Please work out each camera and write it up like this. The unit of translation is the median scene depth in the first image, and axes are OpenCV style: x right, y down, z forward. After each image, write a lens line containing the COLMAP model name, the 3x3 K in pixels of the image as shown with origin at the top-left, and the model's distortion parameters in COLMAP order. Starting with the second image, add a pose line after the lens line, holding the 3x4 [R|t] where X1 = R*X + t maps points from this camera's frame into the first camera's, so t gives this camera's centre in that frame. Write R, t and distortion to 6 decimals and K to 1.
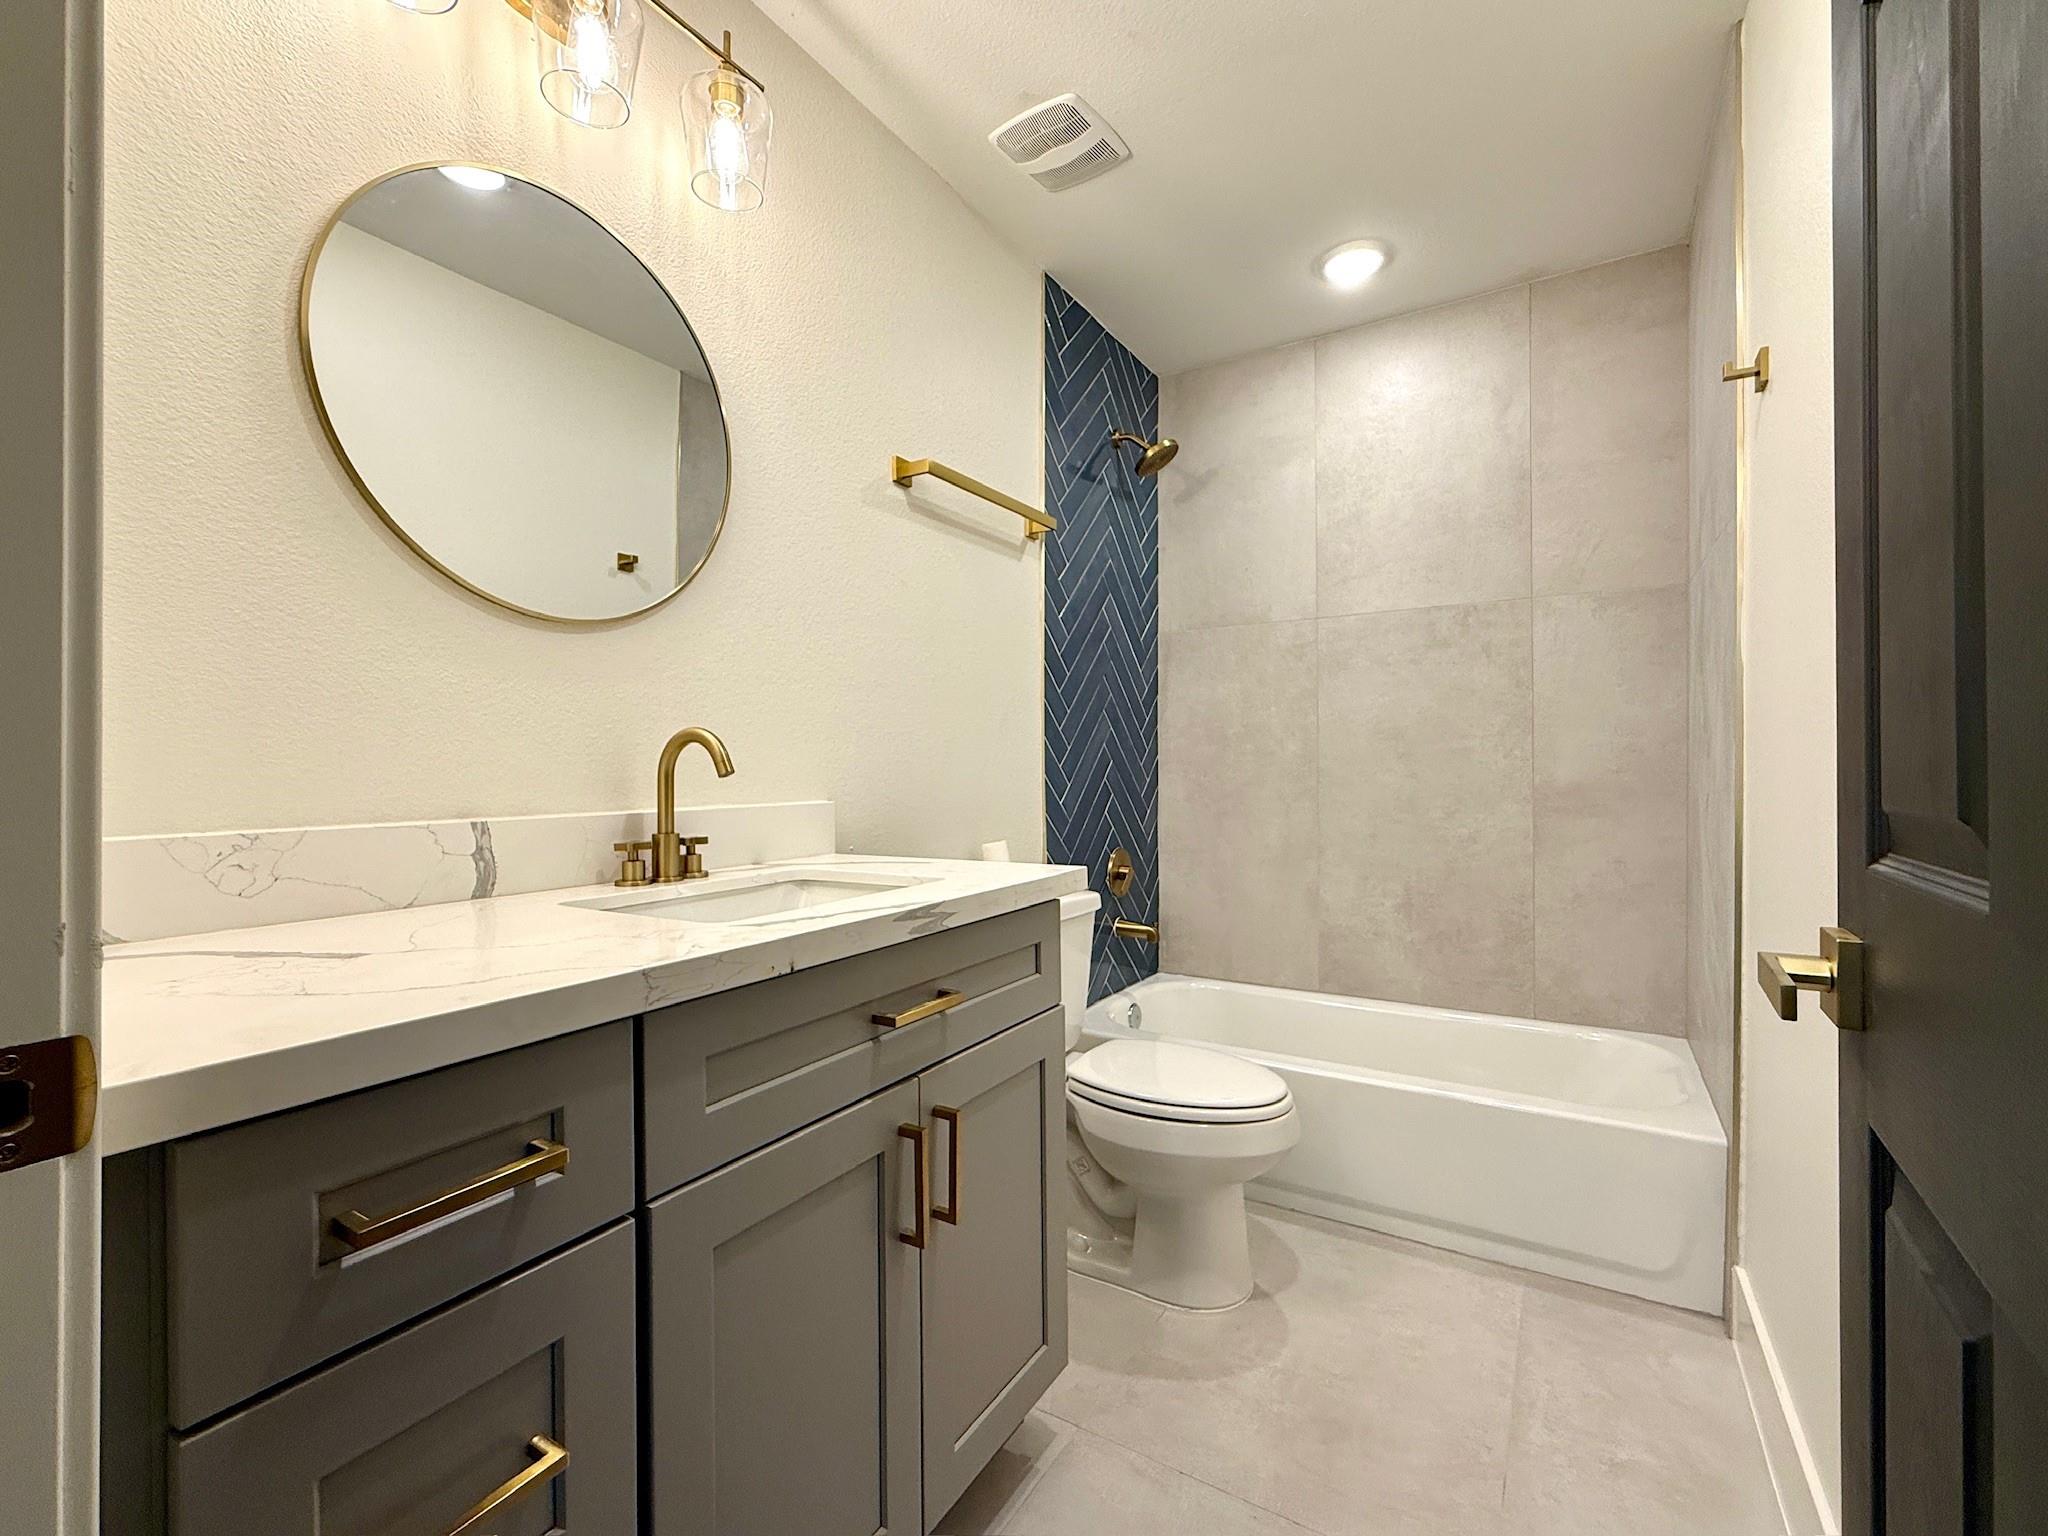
lens RADIAL K [[885.8, 0, 1023.5], [0, 885.8, 767.0], [0, 0, 1]] dist [0.000347, 0.000144]
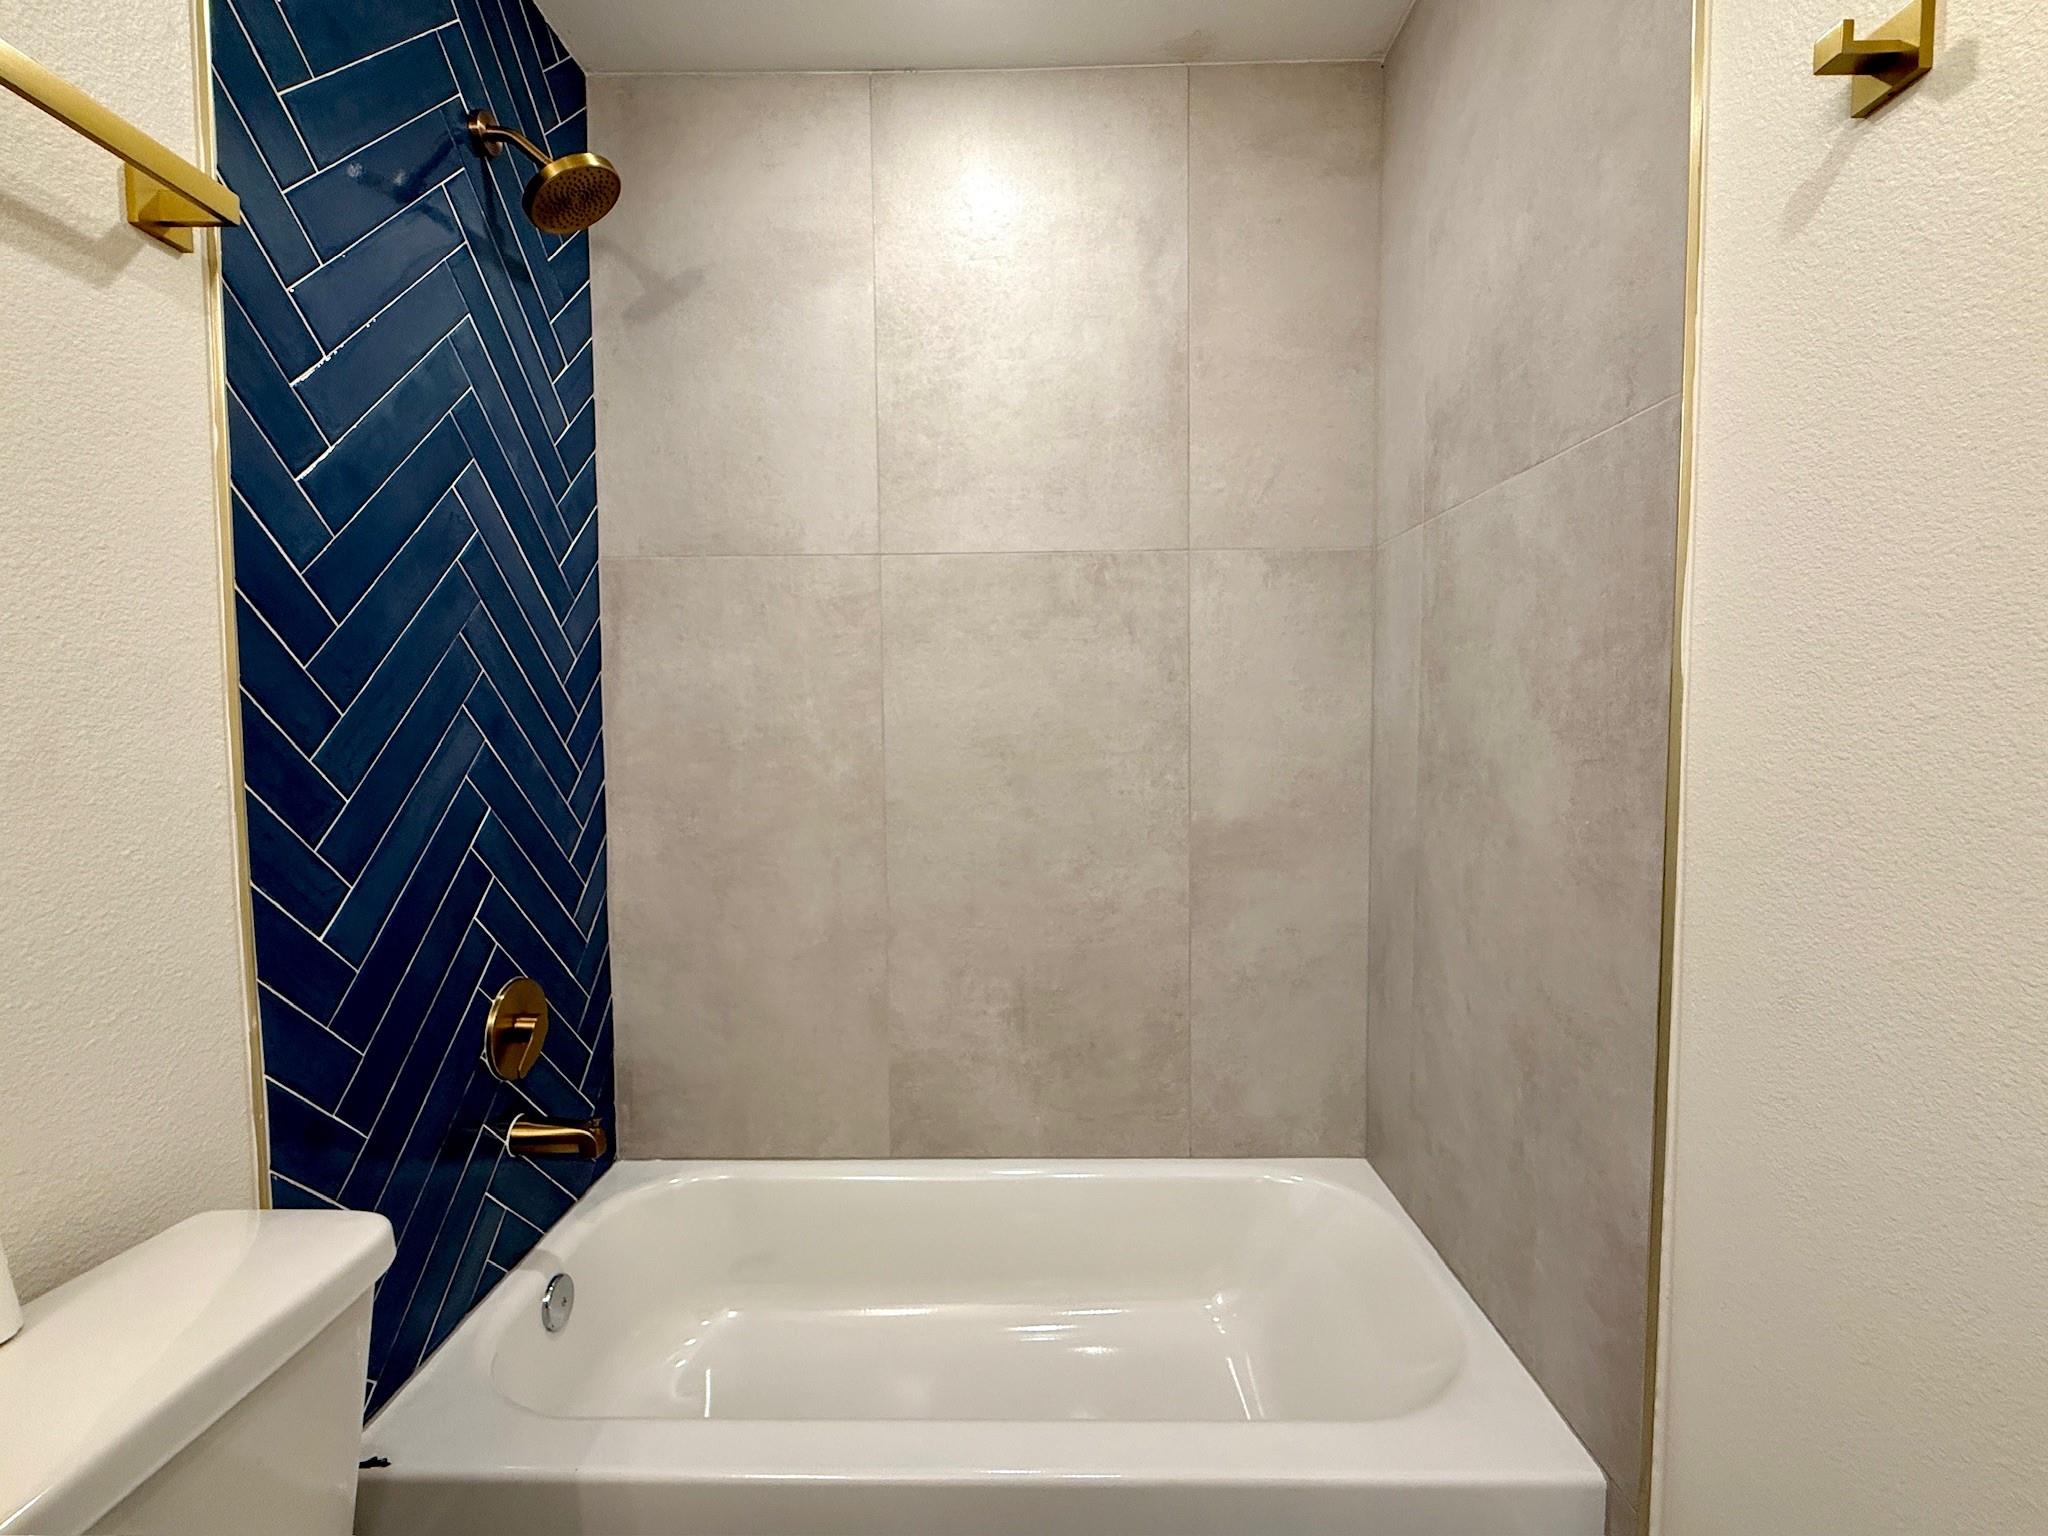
lens RADIAL K [[885.8, 0, 1026.3], [0, 885.8, 771.7], [0, 0, 1]] dist [0.000347, 0.000144]
pose [[0.854024, -0.029259, 0.519410, 0.101262], [0.003992, 0.998756, 0.049696, -0.050715], [-0.520218, -0.040368, 0.853079, 0.438074]]
